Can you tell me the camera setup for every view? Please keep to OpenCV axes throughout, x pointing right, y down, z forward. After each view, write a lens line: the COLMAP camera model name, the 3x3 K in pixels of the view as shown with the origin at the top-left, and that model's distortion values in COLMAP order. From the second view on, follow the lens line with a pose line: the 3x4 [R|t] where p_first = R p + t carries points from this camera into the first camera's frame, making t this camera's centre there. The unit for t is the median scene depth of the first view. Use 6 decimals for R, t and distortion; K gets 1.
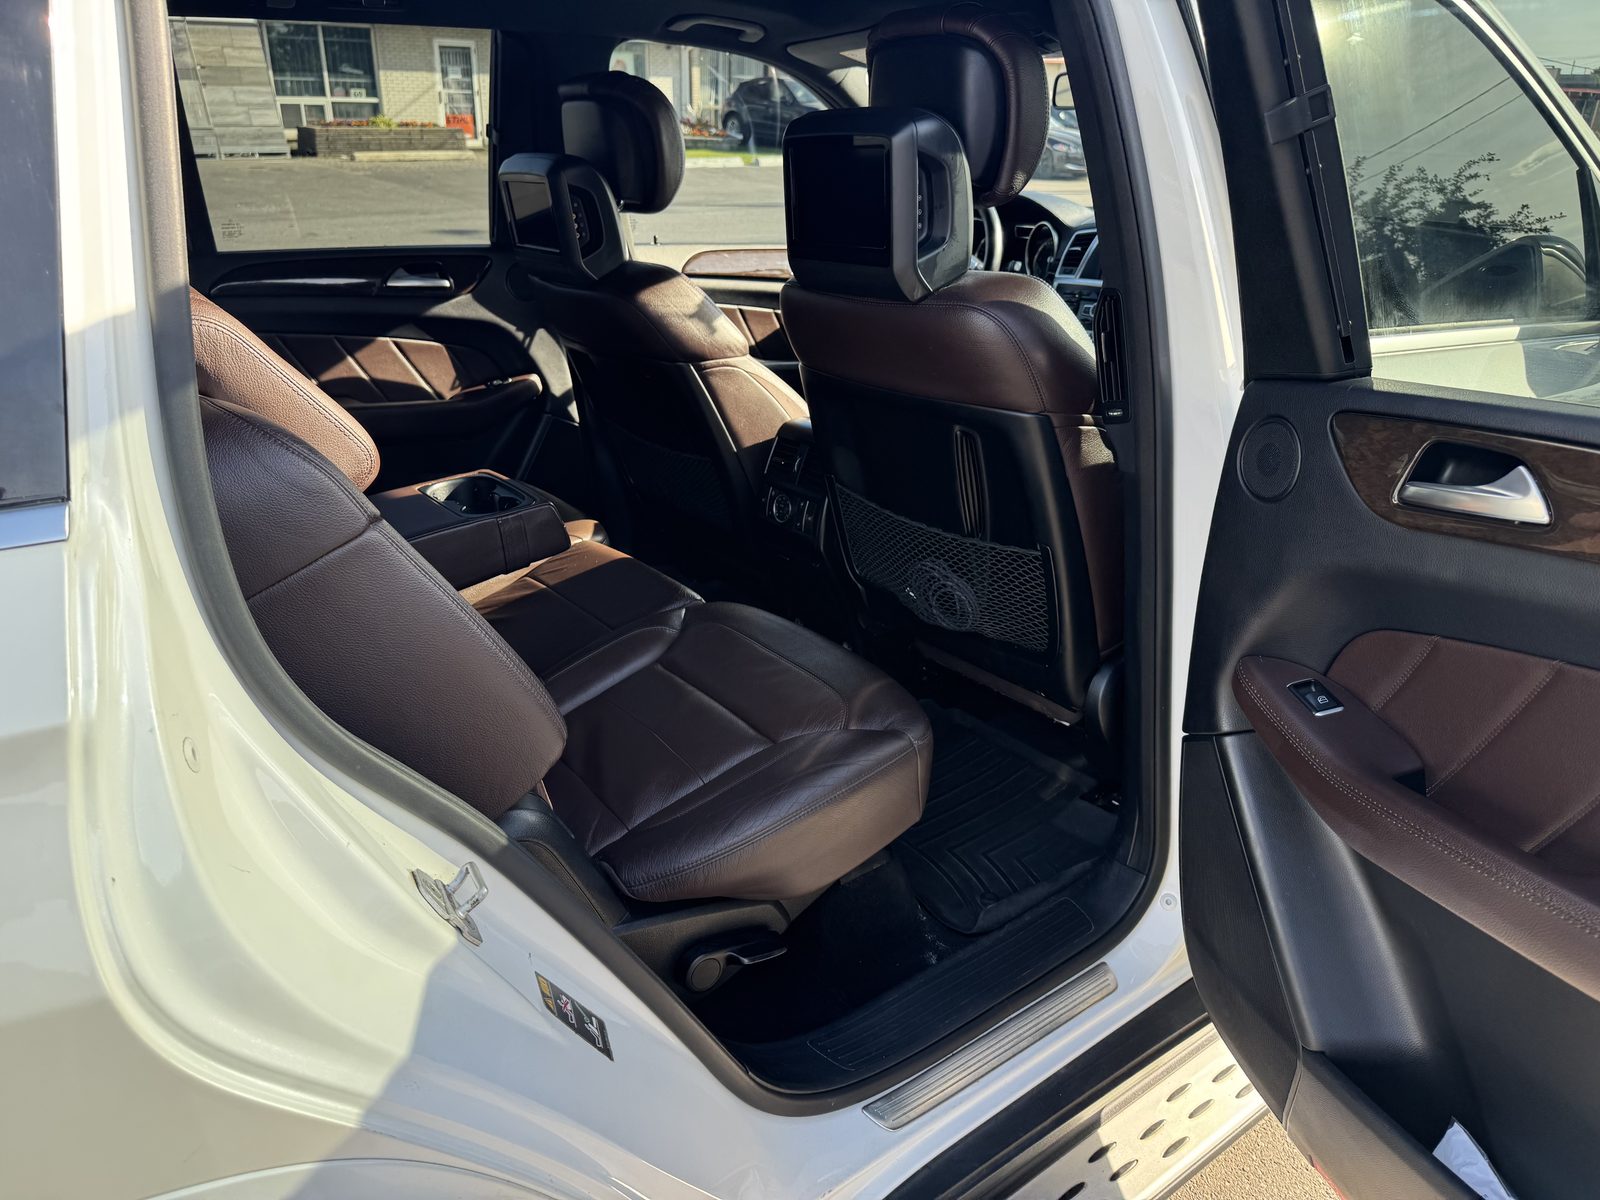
lens RADIAL K [[1109.6, 0, 808.1], [0, 1109.6, 602.4], [0, 0, 1]] dist [-0.007851, 0.000353]
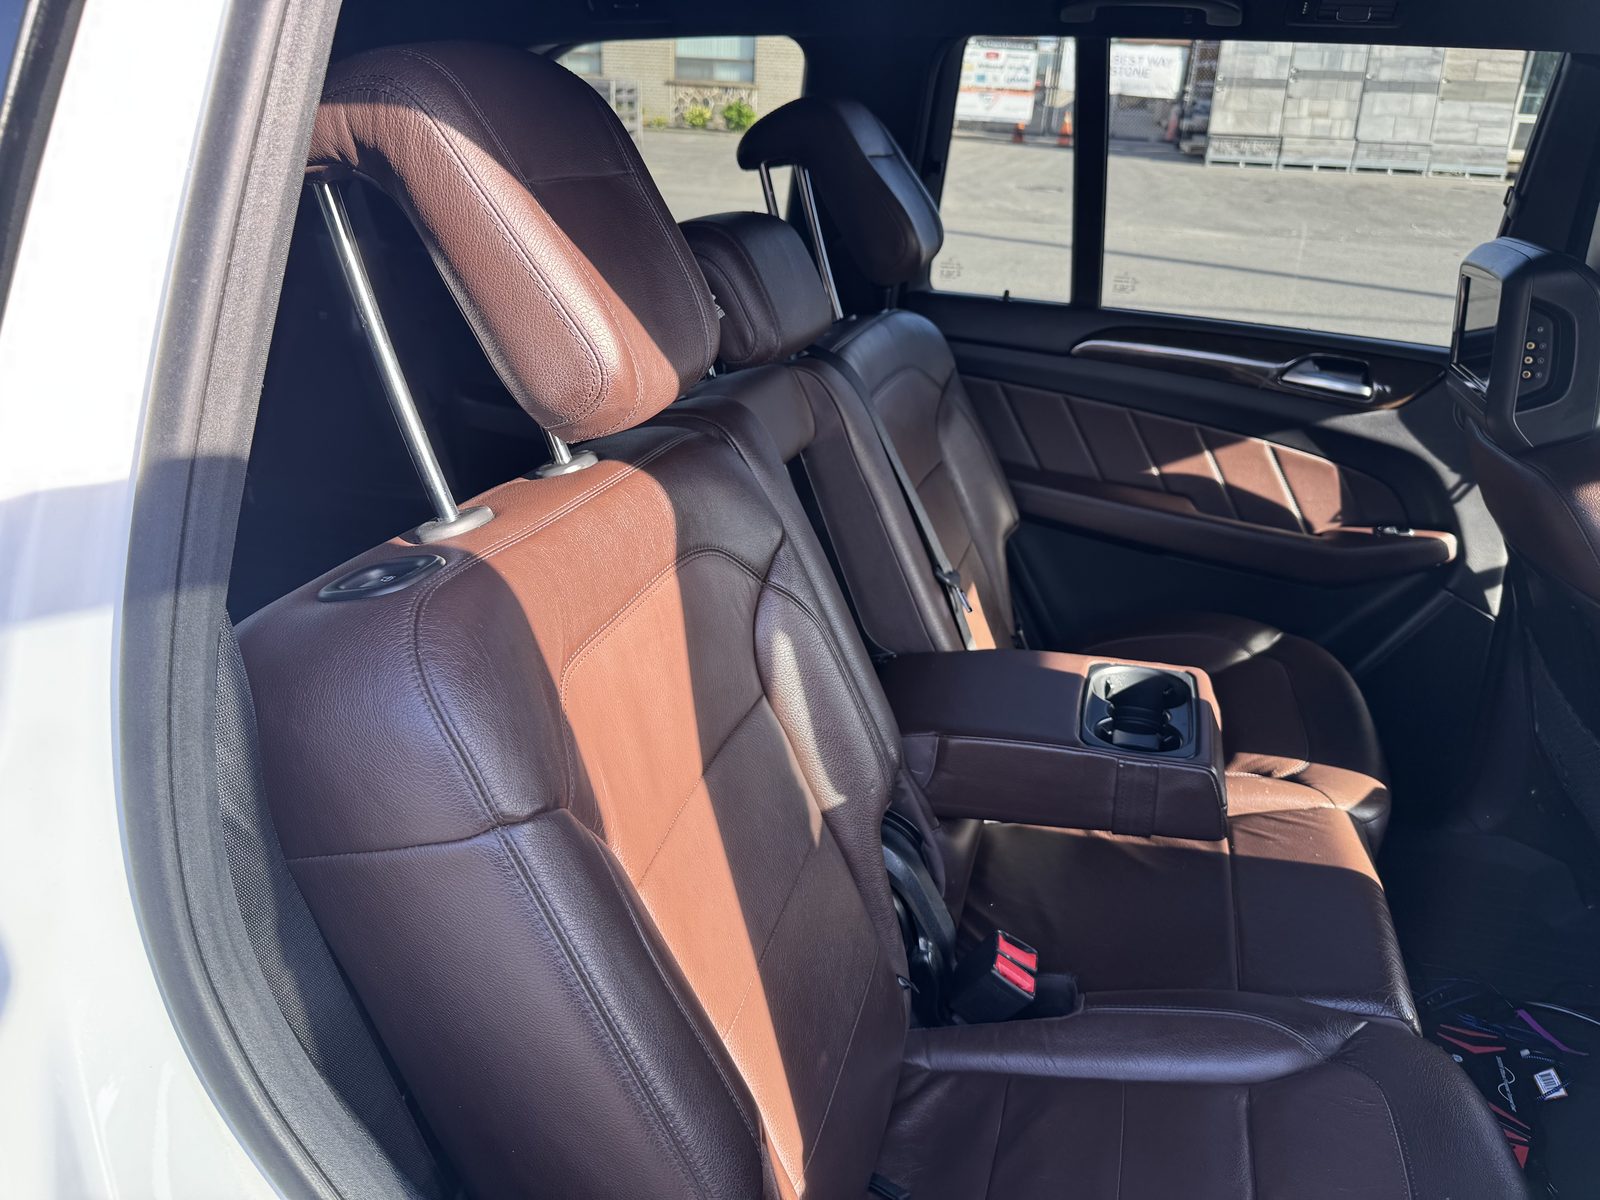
lens RADIAL K [[1157.8, 0, 856.0], [0, 1157.8, 600.0], [0, 0, 1]] dist [0.037492, 0.000796]
pose [[0.628658, 0.342457, -0.698221, 0.054080], [-0.367658, 0.922029, 0.121200, -0.124700], [0.685286, 0.180514, 0.705548, 0.230489]]
